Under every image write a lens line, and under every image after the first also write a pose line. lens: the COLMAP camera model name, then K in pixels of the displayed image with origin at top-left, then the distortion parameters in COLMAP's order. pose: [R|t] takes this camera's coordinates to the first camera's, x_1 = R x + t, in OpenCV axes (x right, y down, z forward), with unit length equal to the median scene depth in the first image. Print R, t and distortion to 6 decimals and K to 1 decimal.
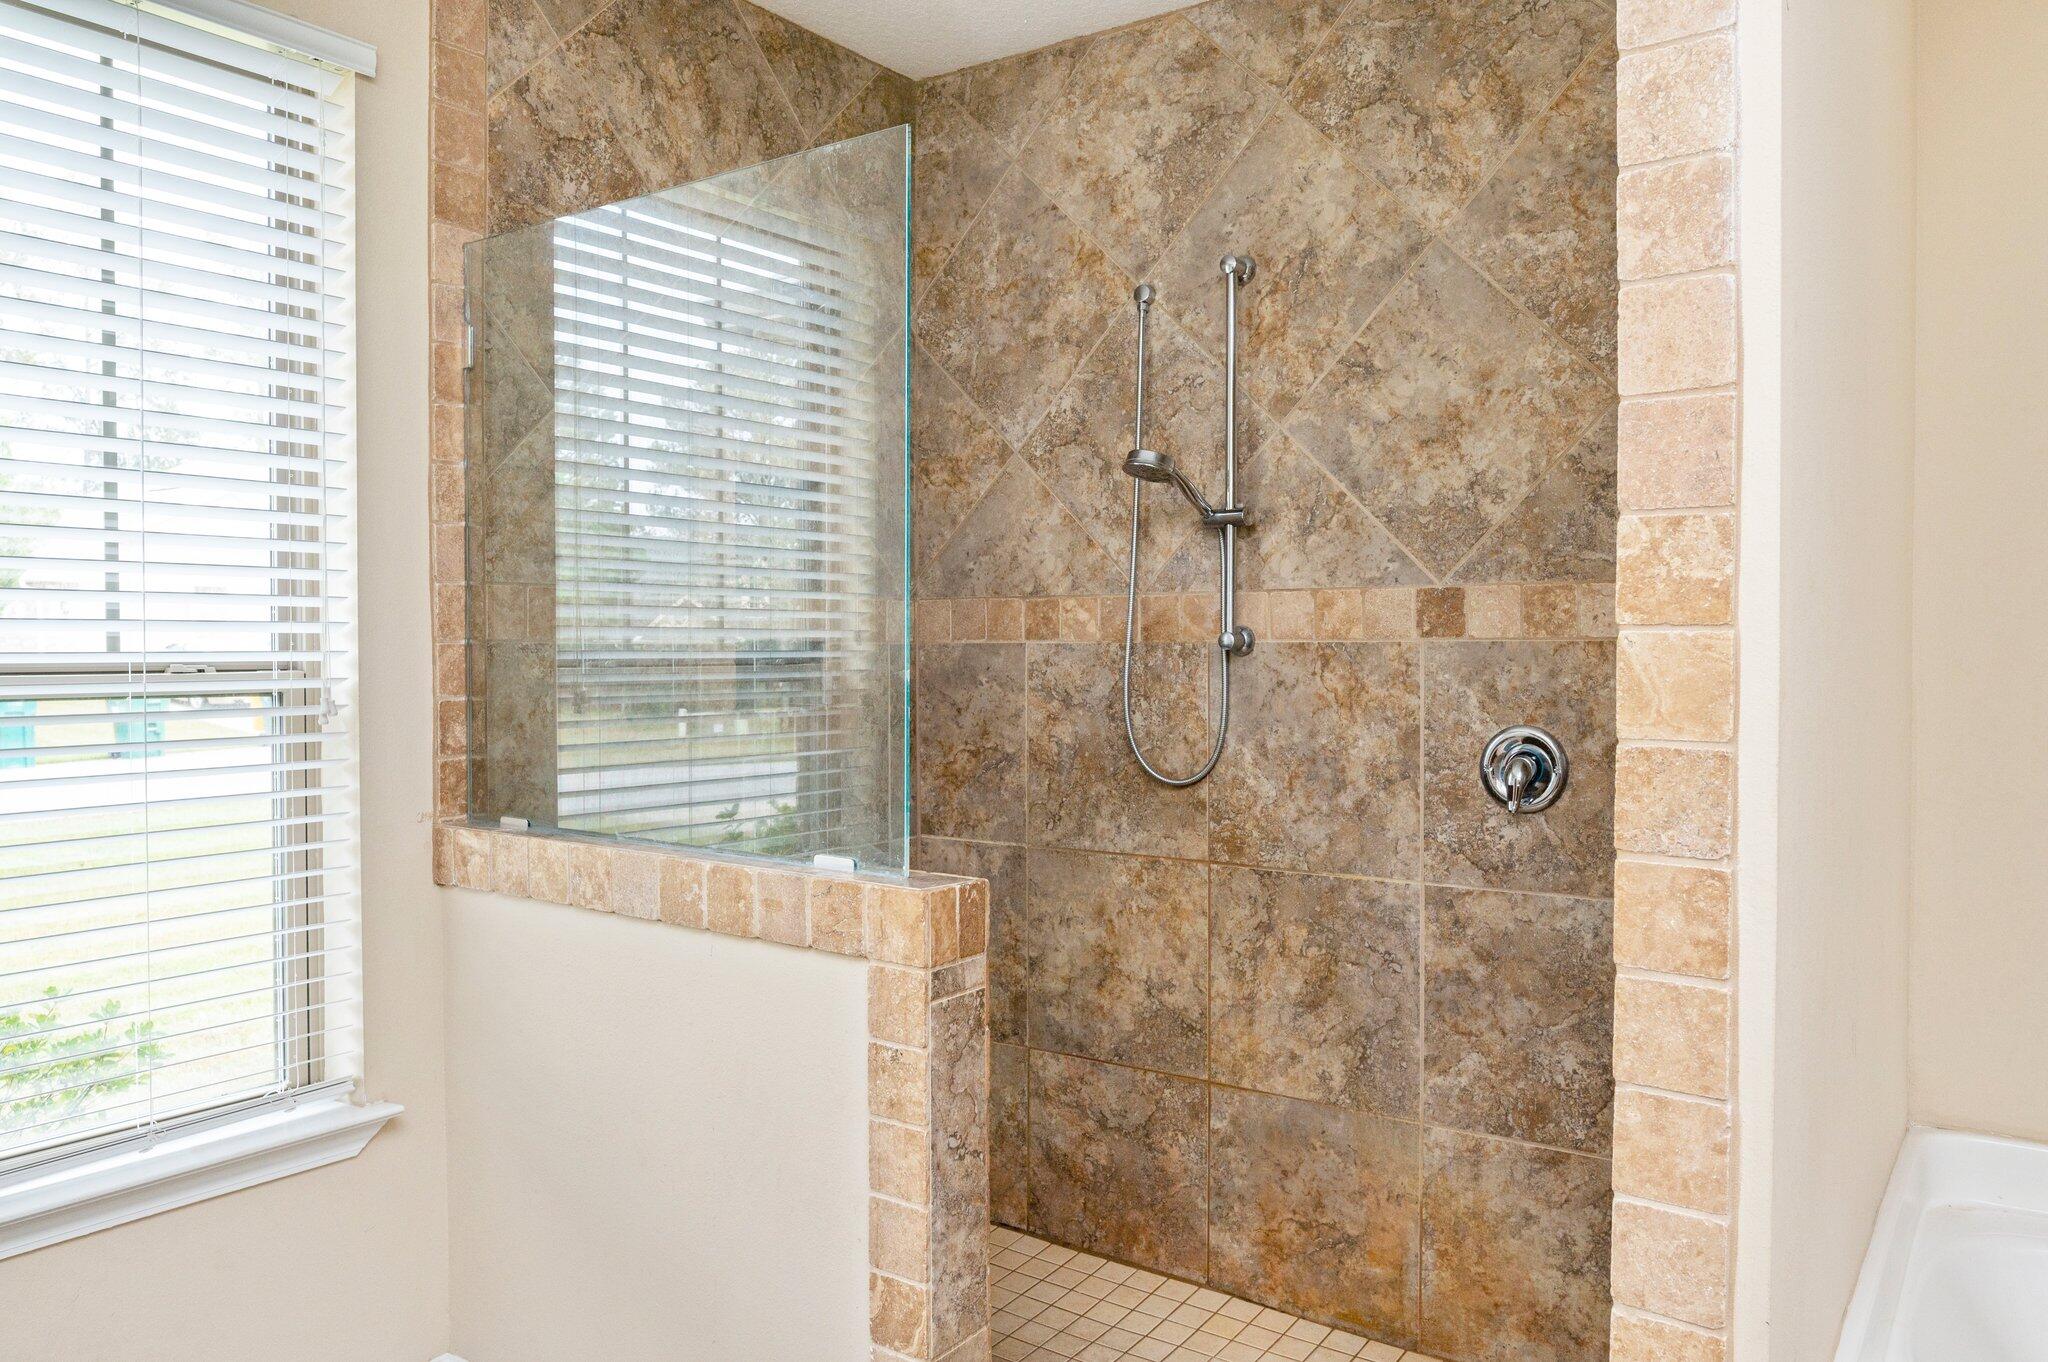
lens RADIAL K [[1465.3, 0, 1024.0], [0, 1465.3, 681.0], [0, 0, 1]] dist [-0.007944, 0.002450]
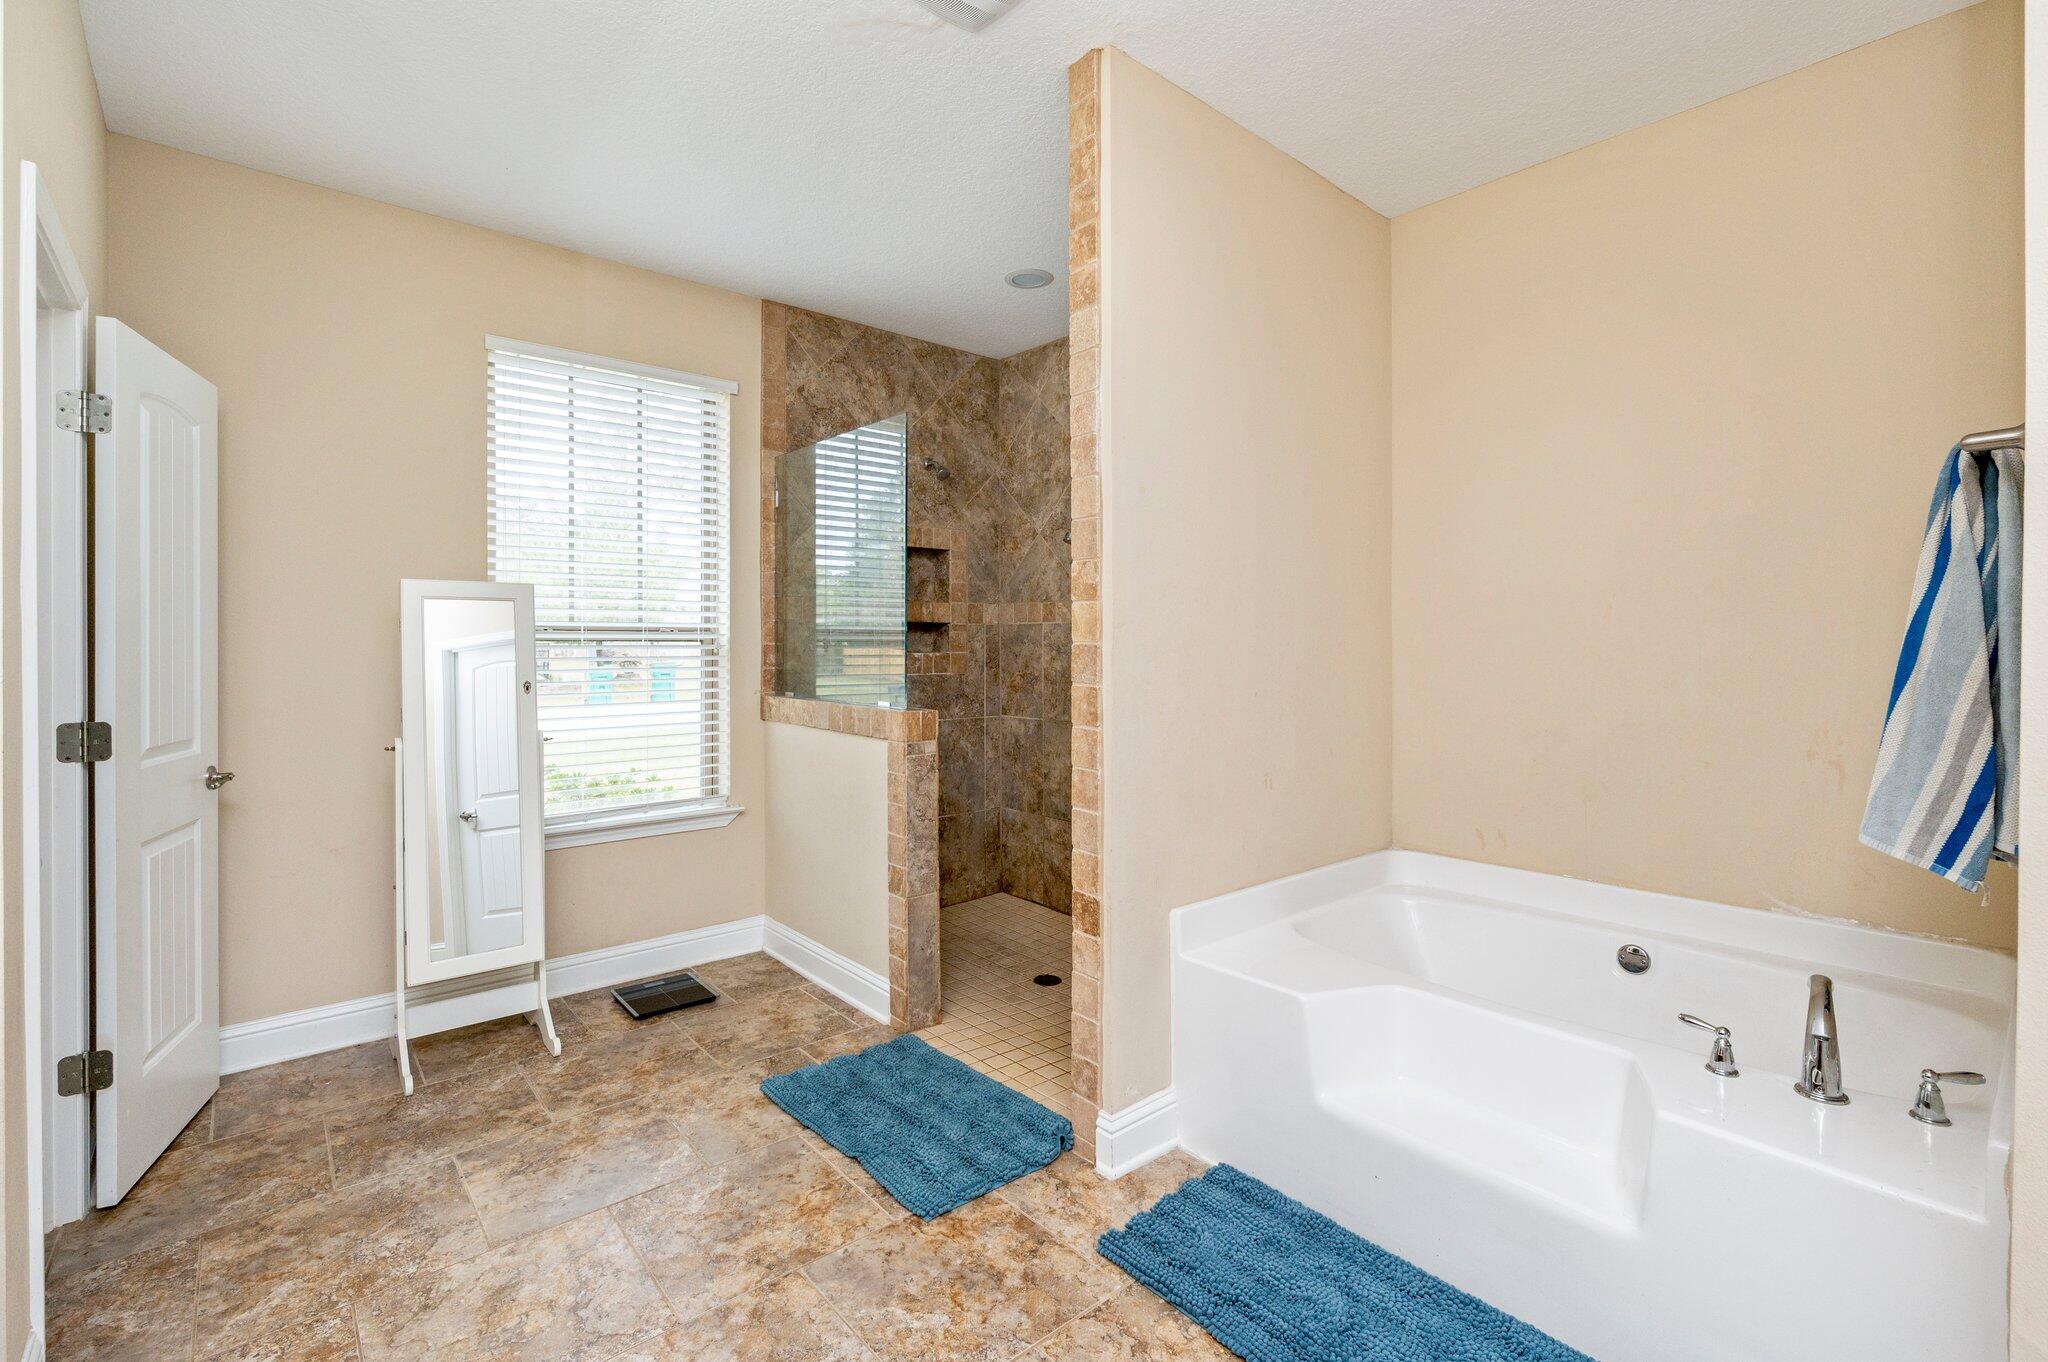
lens RADIAL K [[904.1, 0, 1024.4], [0, 904.1, 653.4], [0, 0, 1]] dist [0.000605, -0.000005]
pose [[0.971092, 0.003706, -0.238679, 0.366027], [-0.006701, 0.999909, -0.011738, 0.041688], [0.238613, 0.012998, 0.971028, -0.345764]]
